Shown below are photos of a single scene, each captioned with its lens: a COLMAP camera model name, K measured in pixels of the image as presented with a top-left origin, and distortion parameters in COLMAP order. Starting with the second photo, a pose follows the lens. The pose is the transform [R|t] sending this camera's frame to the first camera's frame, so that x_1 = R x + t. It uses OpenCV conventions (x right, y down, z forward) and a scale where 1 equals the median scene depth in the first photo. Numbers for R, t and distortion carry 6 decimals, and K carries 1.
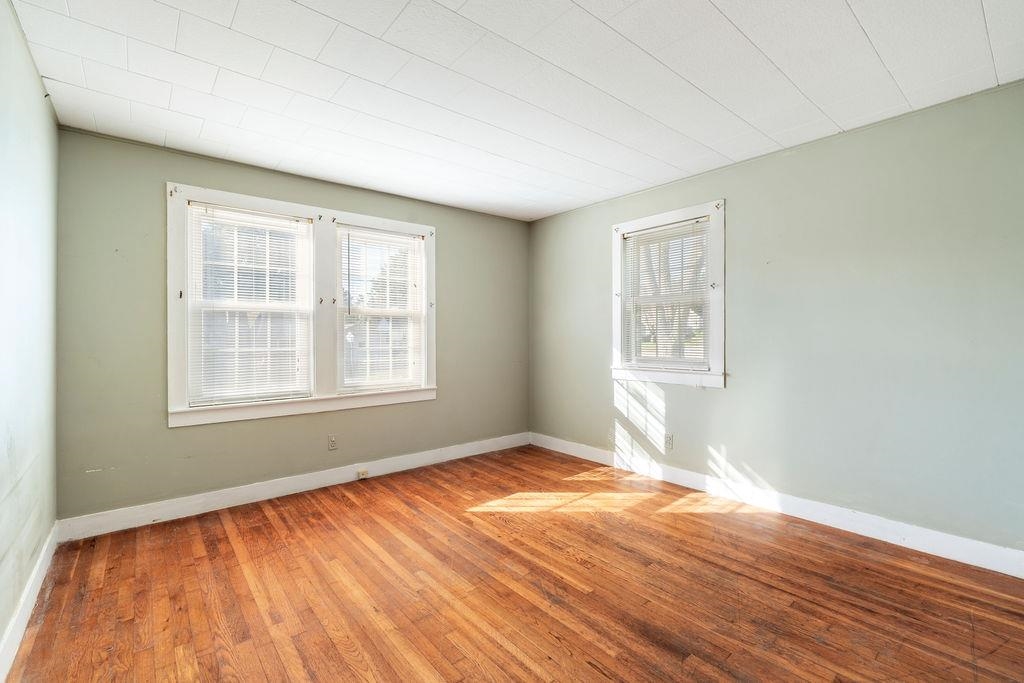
lens RADIAL K [[445.7, 0, 511.9], [0, 445.7, 337.6], [0, 0, 1]] dist [-0.010953, 0.000404]
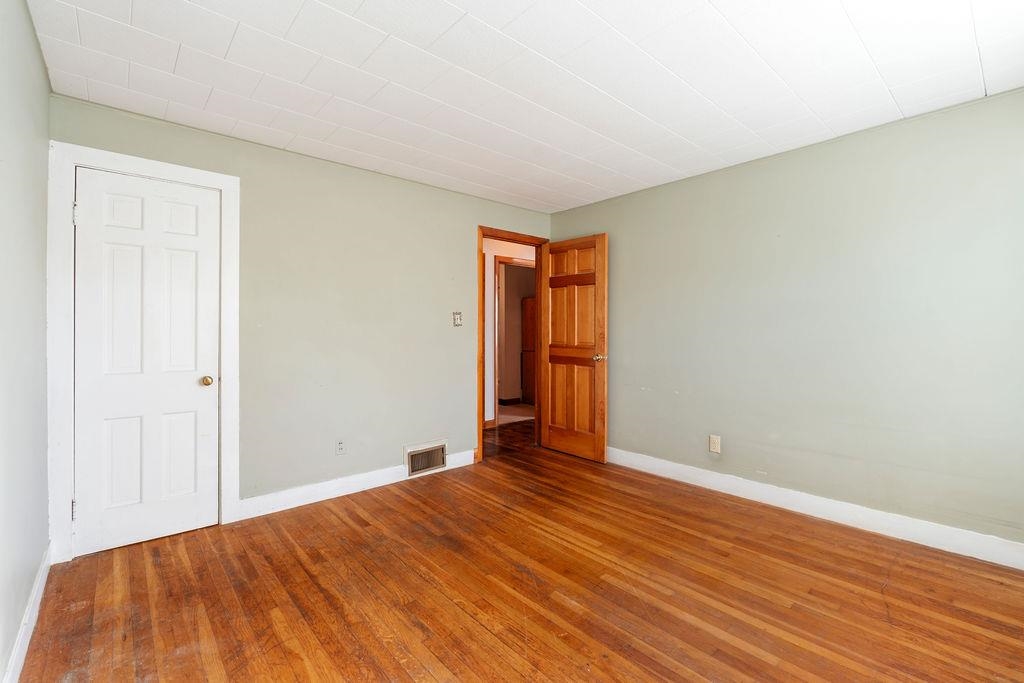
lens RADIAL K [[445.7, 0, 511.7], [0, 445.7, 333.3], [0, 0, 1]] dist [-0.010953, 0.000404]
pose [[-0.999564, 0.003671, -0.029301, 0.146032], [0.003151, 0.999837, 0.017761, -0.019773], [0.029361, 0.017661, -0.999413, 1.960882]]
